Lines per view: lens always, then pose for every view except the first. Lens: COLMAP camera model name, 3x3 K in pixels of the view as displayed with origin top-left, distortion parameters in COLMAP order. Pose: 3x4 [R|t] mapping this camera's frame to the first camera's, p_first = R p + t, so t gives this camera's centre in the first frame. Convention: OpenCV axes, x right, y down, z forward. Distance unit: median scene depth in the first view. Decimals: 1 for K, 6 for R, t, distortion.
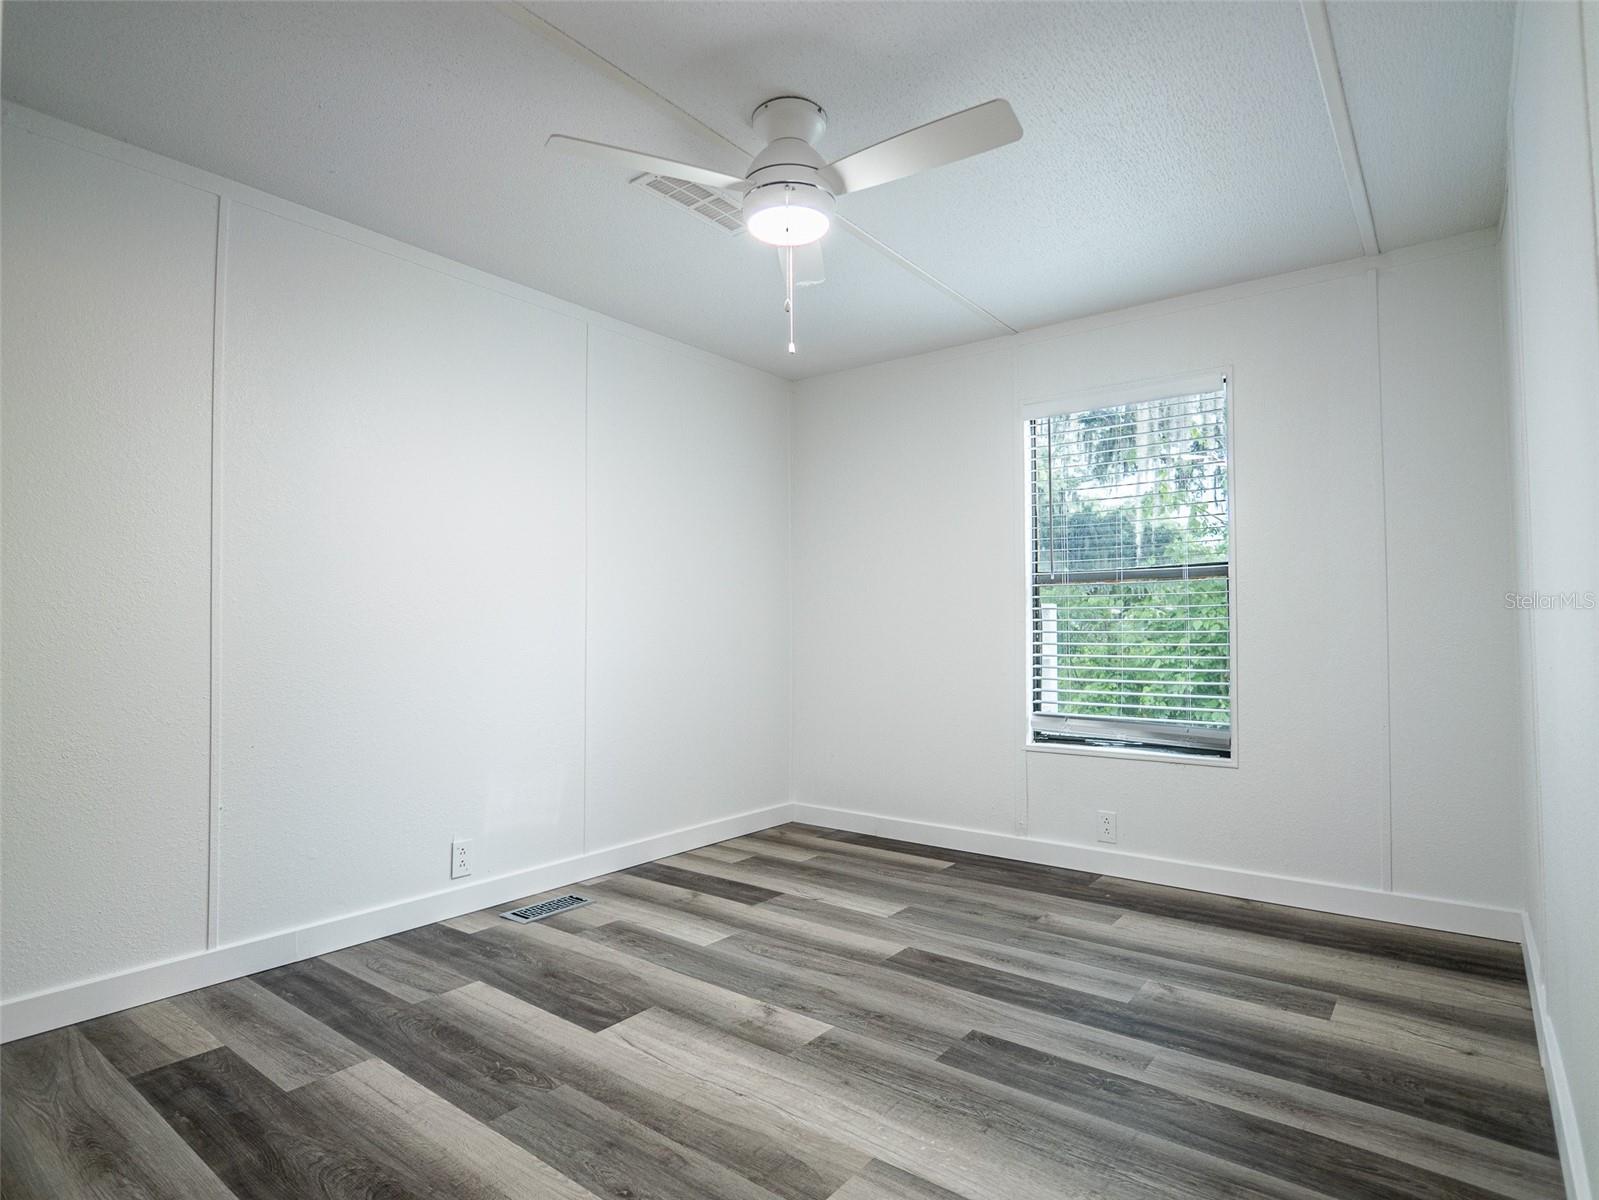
lens RADIAL K [[869.0, 0, 799.5], [0, 869.0, 600.0], [0, 0, 1]] dist [-0.014291, 0.003982]
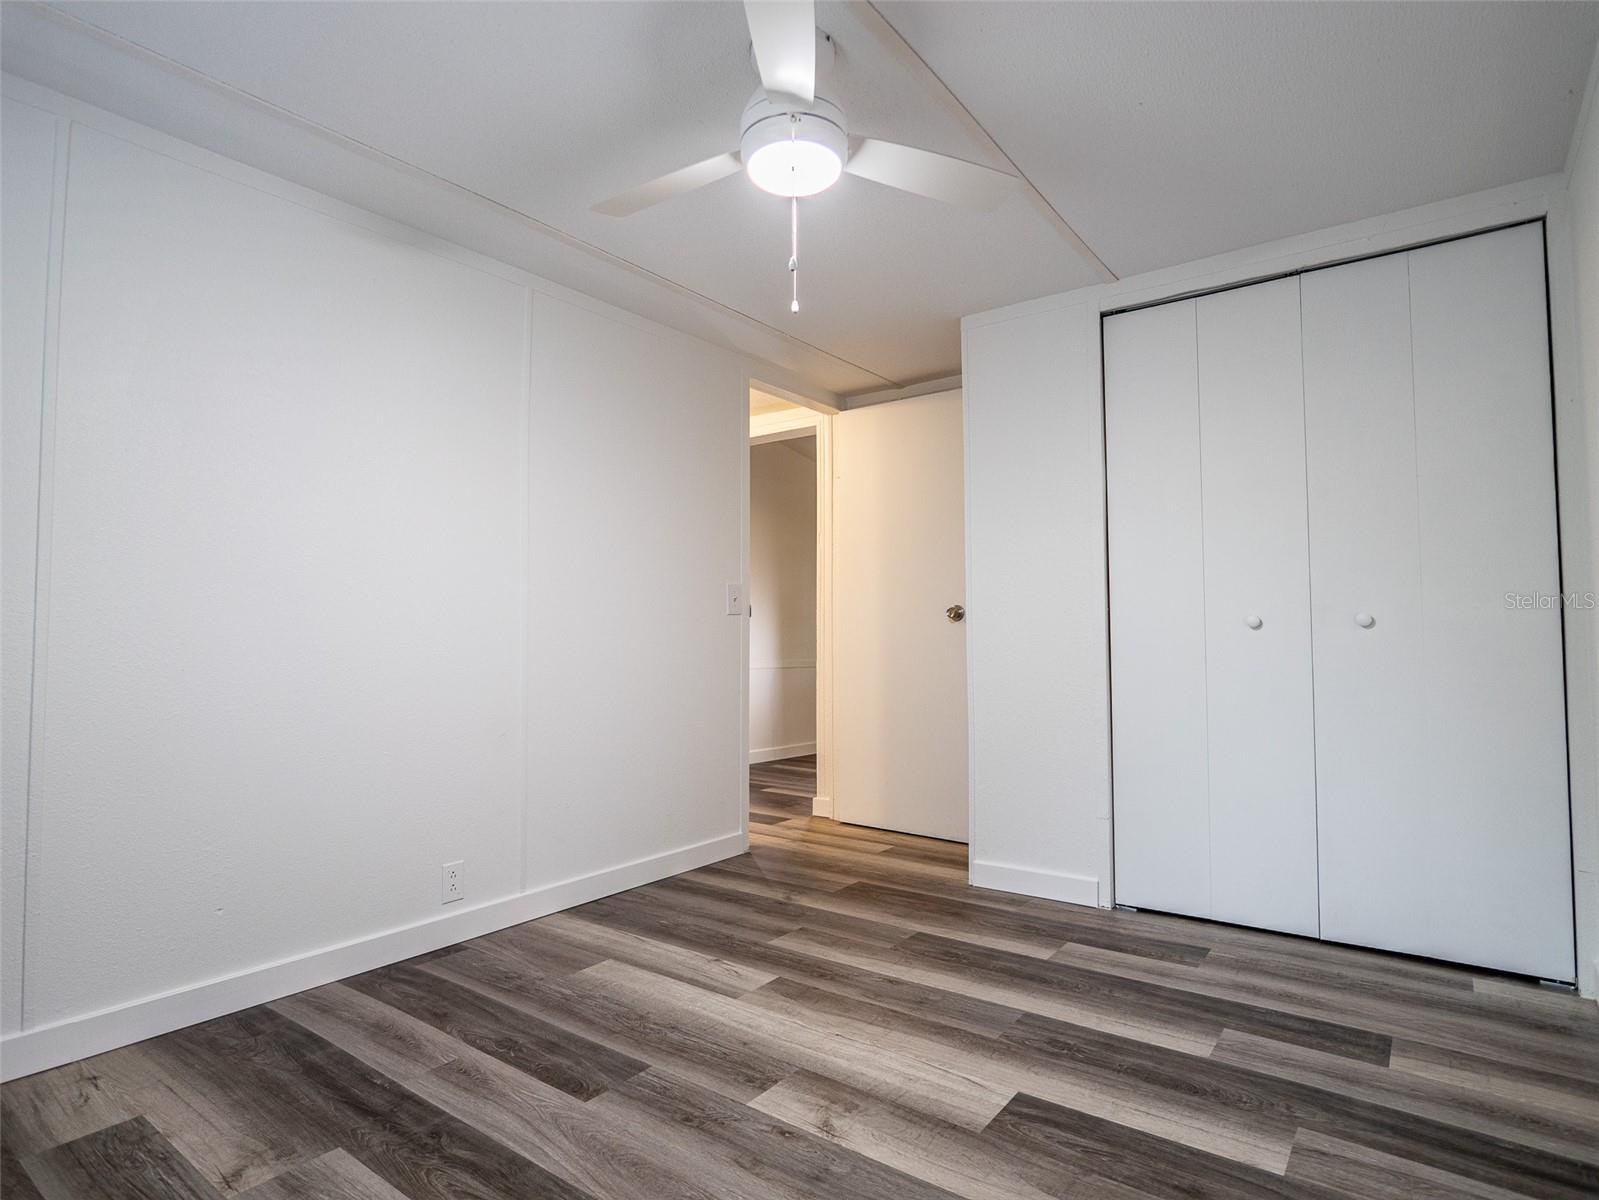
lens RADIAL K [[869.0, 0, 799.5], [0, 869.0, 600.0], [0, 0, 1]] dist [-0.014291, 0.003982]
pose [[-0.999838, 0.003959, -0.017560, 0.001186], [0.005298, 0.997027, -0.076870, 0.069590], [0.017204, -0.076951, -0.996886, 1.975155]]
